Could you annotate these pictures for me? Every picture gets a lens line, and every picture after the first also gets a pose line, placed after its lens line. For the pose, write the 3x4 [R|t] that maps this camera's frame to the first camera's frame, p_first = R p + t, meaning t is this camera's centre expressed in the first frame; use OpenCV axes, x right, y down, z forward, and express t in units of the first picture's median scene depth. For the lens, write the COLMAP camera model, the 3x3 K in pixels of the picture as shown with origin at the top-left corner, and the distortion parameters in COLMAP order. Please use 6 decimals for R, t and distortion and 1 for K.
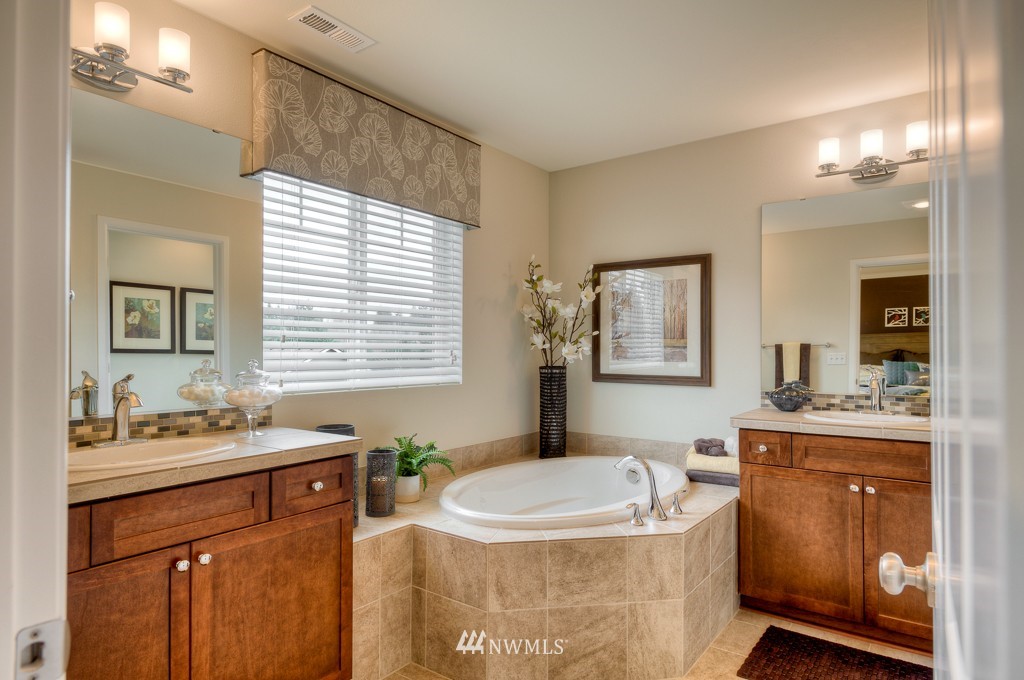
lens RADIAL K [[581.3, 0, 510.1], [0, 581.3, 341.4], [0, 0, 1]] dist [0.006736, 0.000751]
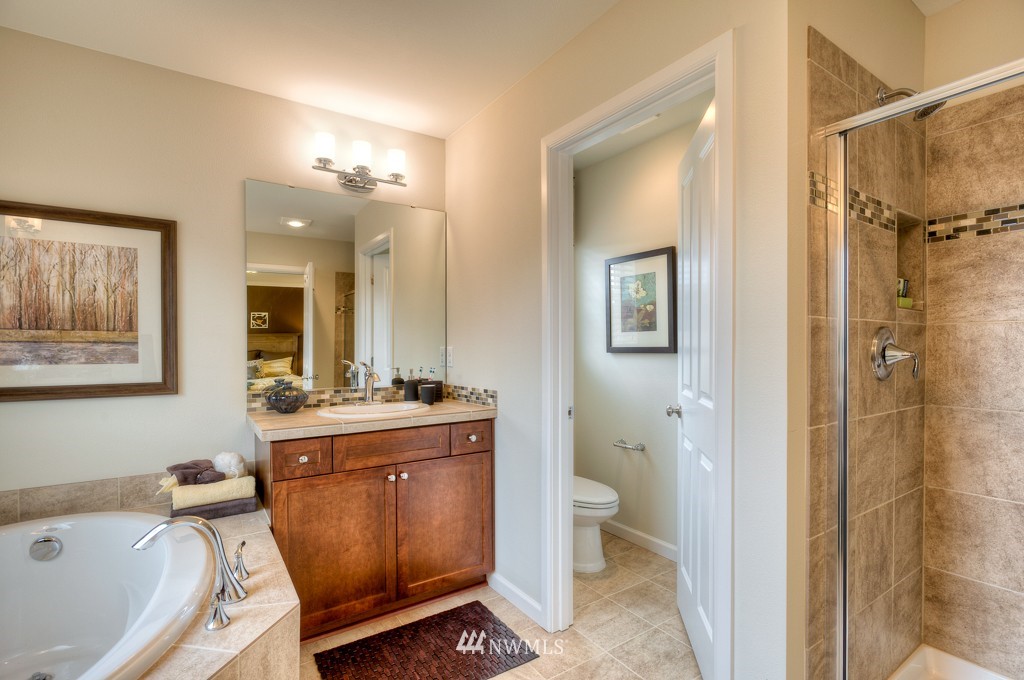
lens RADIAL K [[485.8, 0, 514.4], [0, 485.8, 350.5], [0, 0, 1]] dist [-0.005659, 0.002447]
pose [[0.330055, -0.011380, 0.943893, -0.143272], [-0.011421, 0.999806, 0.016048, 0.005496], [-0.943892, -0.016077, 0.329861, 0.457727]]
